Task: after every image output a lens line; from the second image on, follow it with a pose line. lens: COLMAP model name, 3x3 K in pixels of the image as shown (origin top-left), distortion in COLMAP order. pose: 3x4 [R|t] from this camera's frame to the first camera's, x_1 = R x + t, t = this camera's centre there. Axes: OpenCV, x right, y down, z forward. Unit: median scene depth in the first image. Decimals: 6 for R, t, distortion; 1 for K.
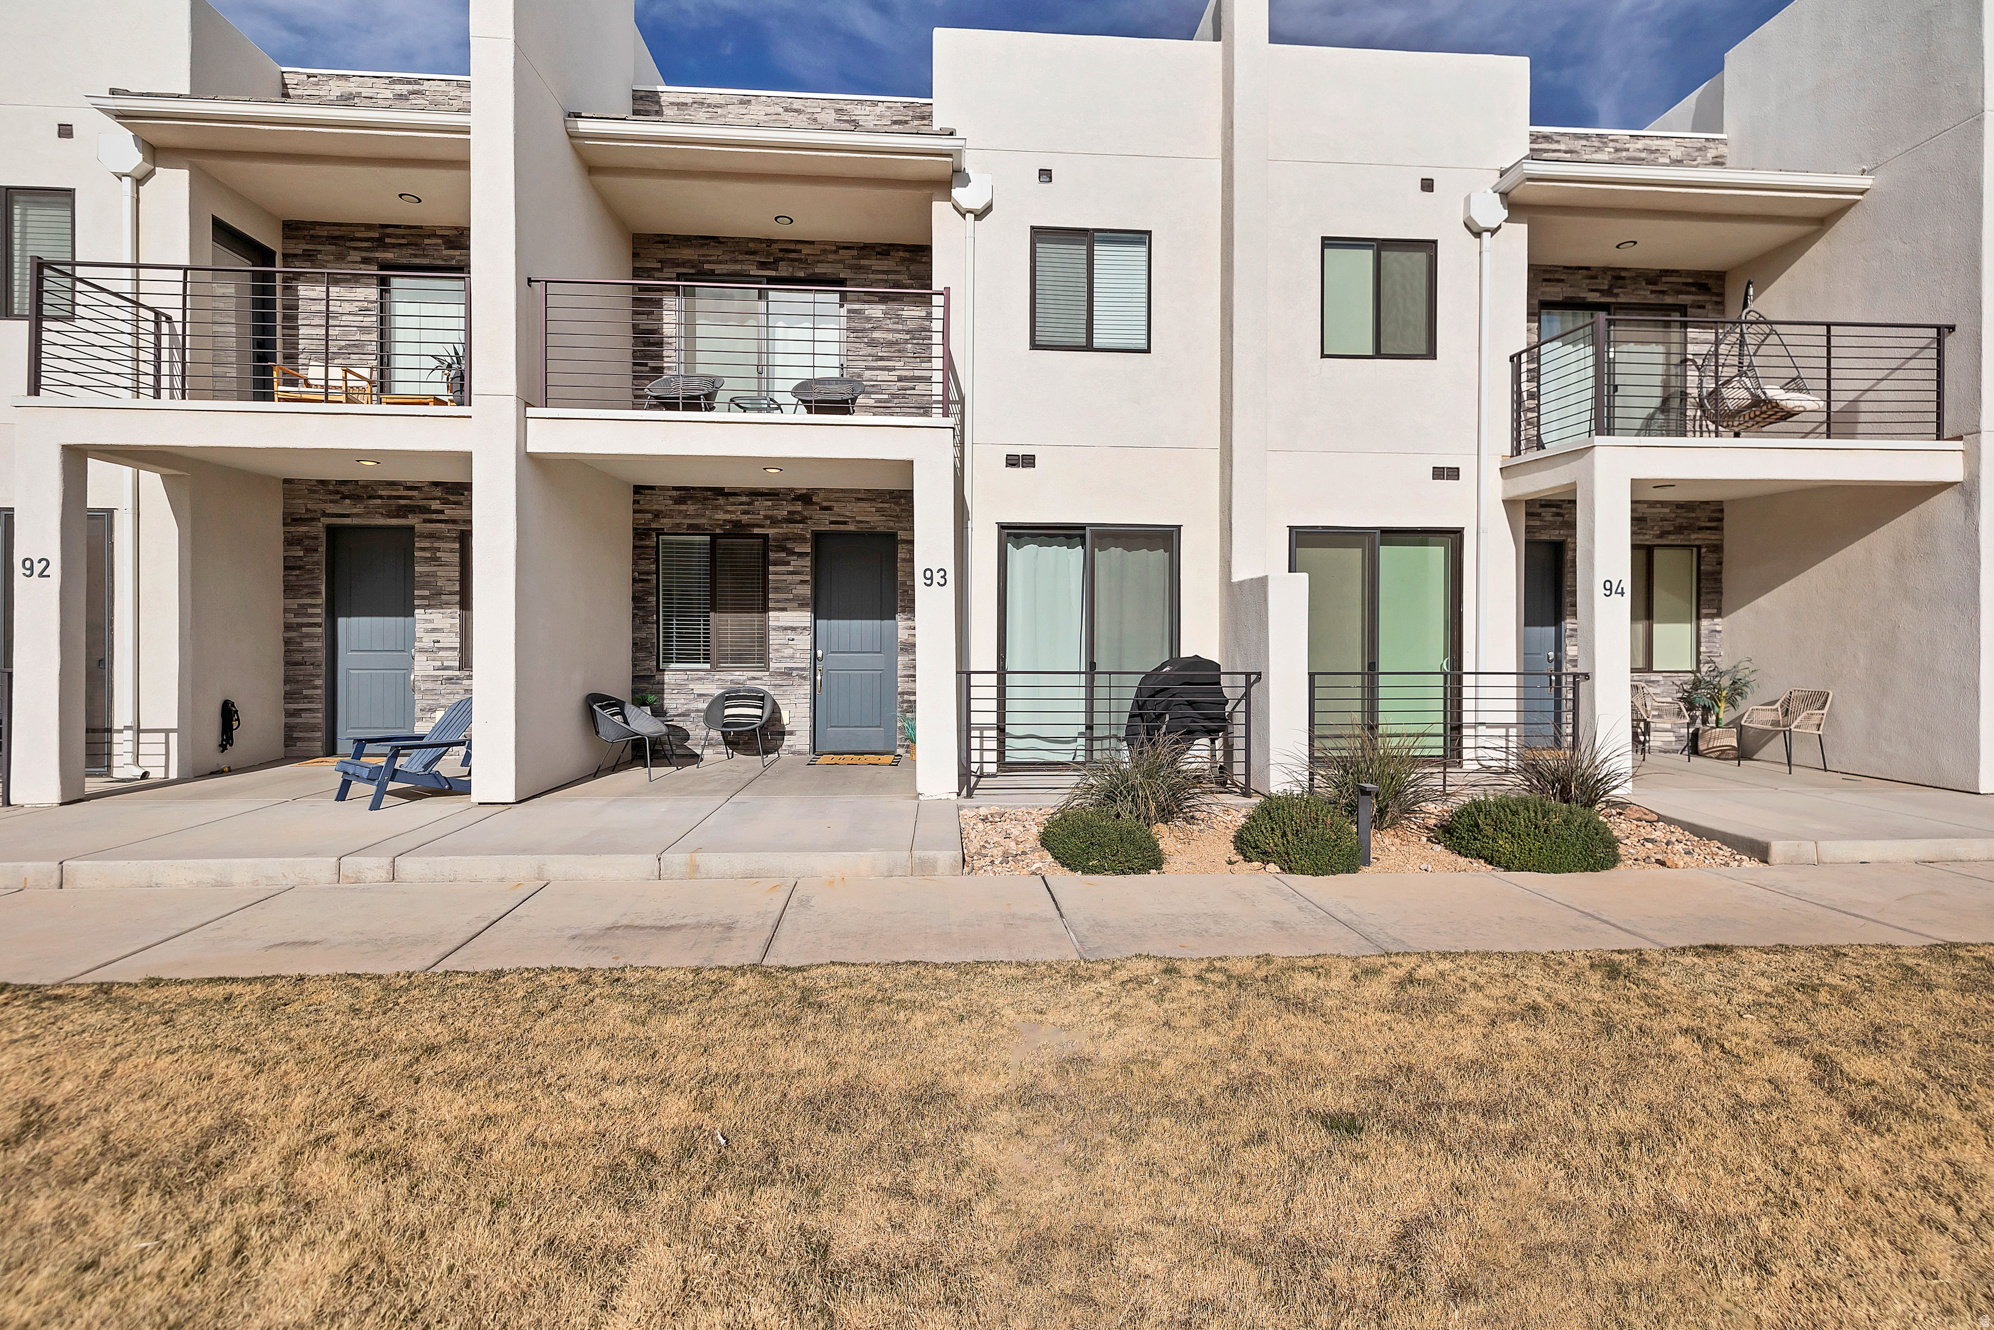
lens RADIAL K [[867.2, 0, 996.9], [0, 867.2, 655.1], [0, 0, 1]] dist [0.003109, 0.001238]
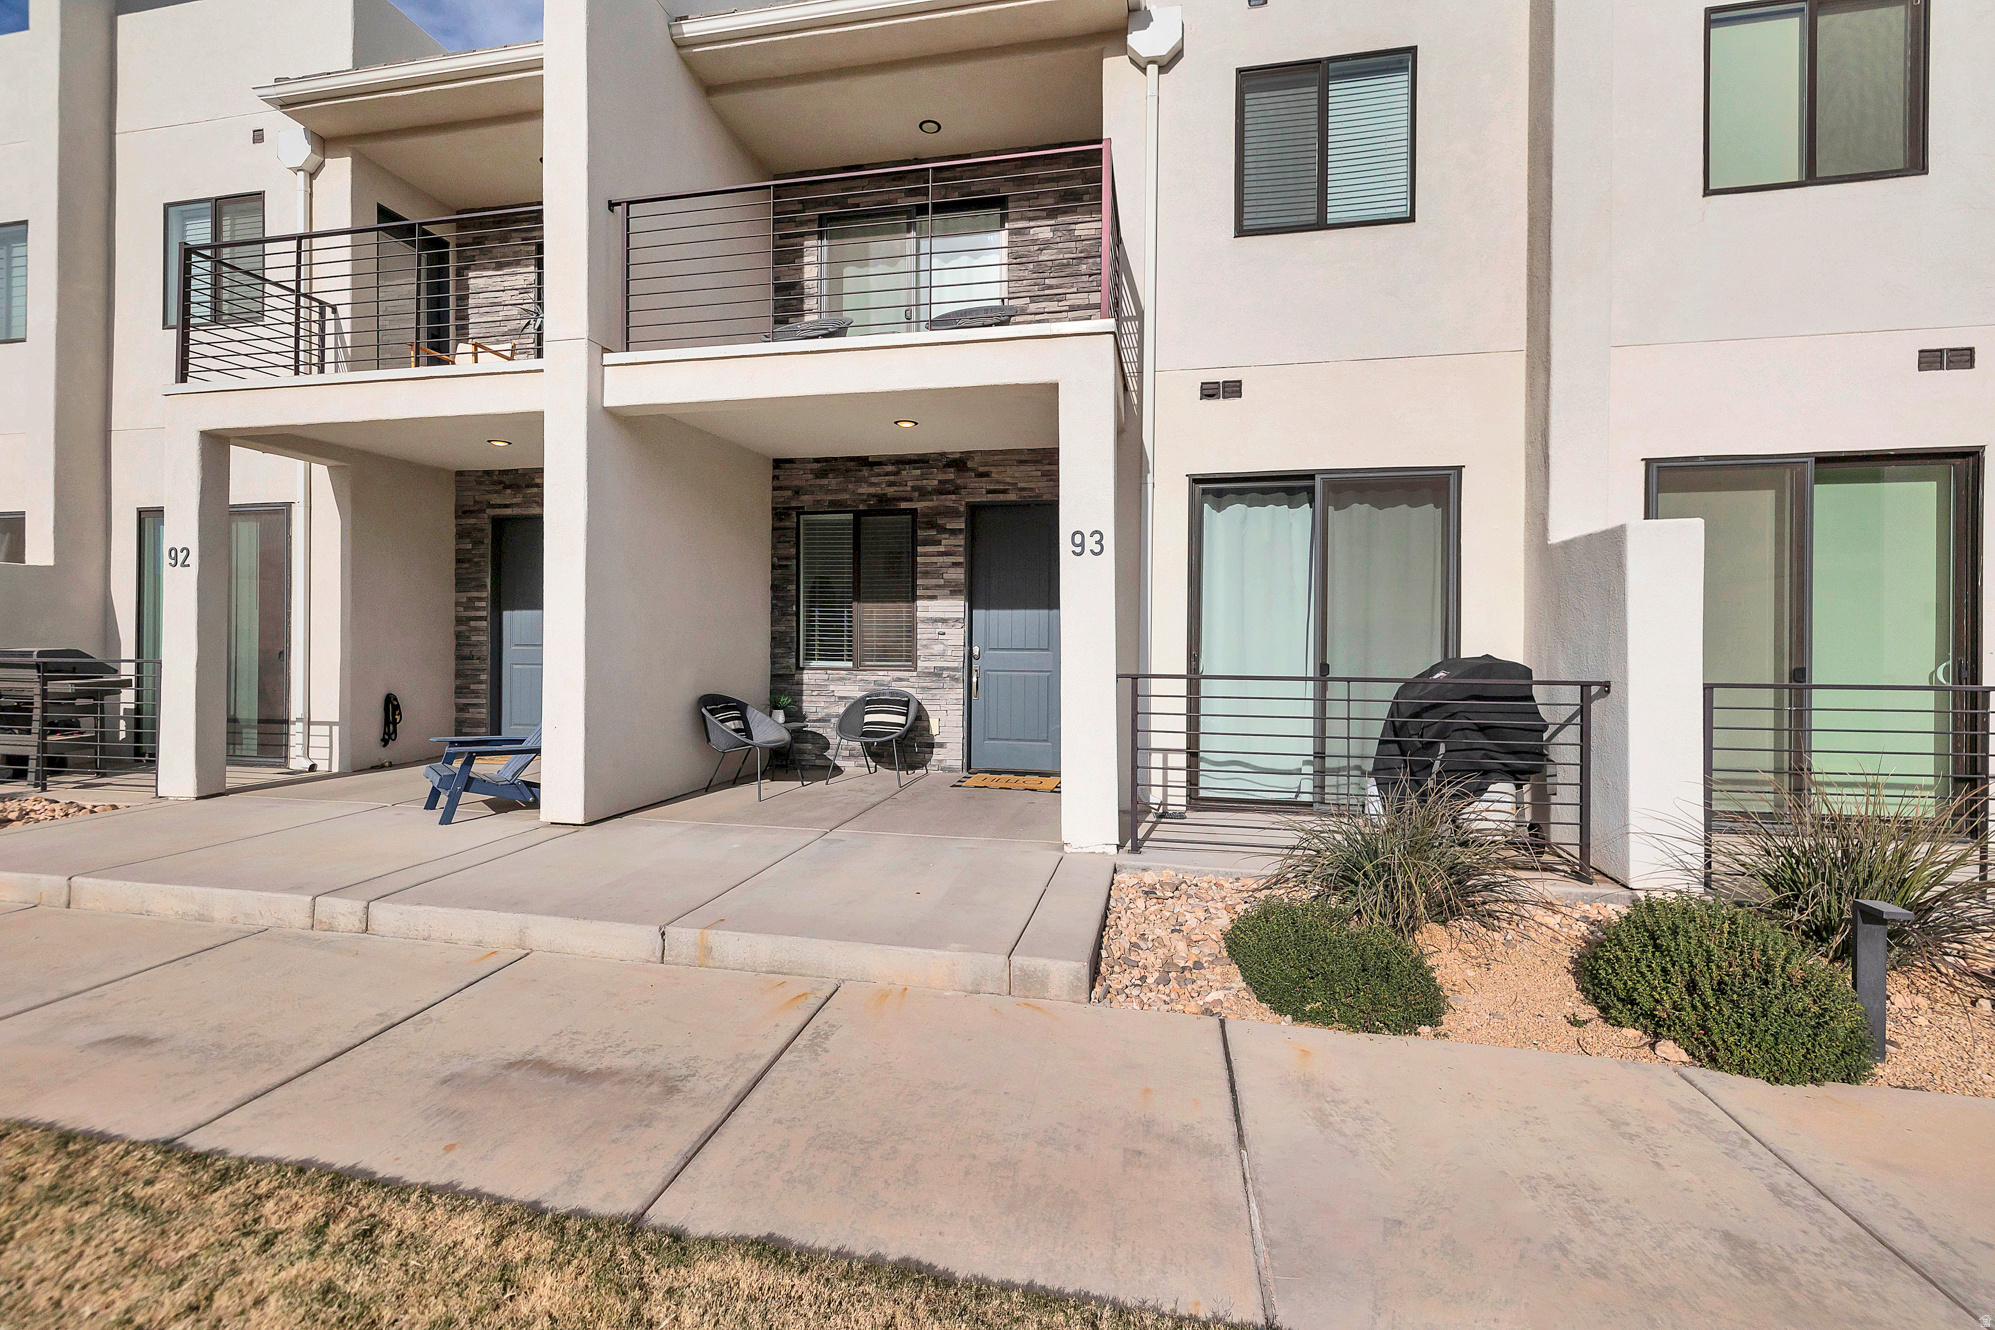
lens RADIAL K [[867.6, 0, 991.7], [0, 867.6, 648.0], [0, 0, 1]] dist [0.003109, 0.001238]
pose [[0.964453, 0.004943, -0.264208, 0.036597], [-0.007637, 0.999929, -0.009168, 0.003726], [0.264144, 0.010860, 0.964422, 0.246375]]
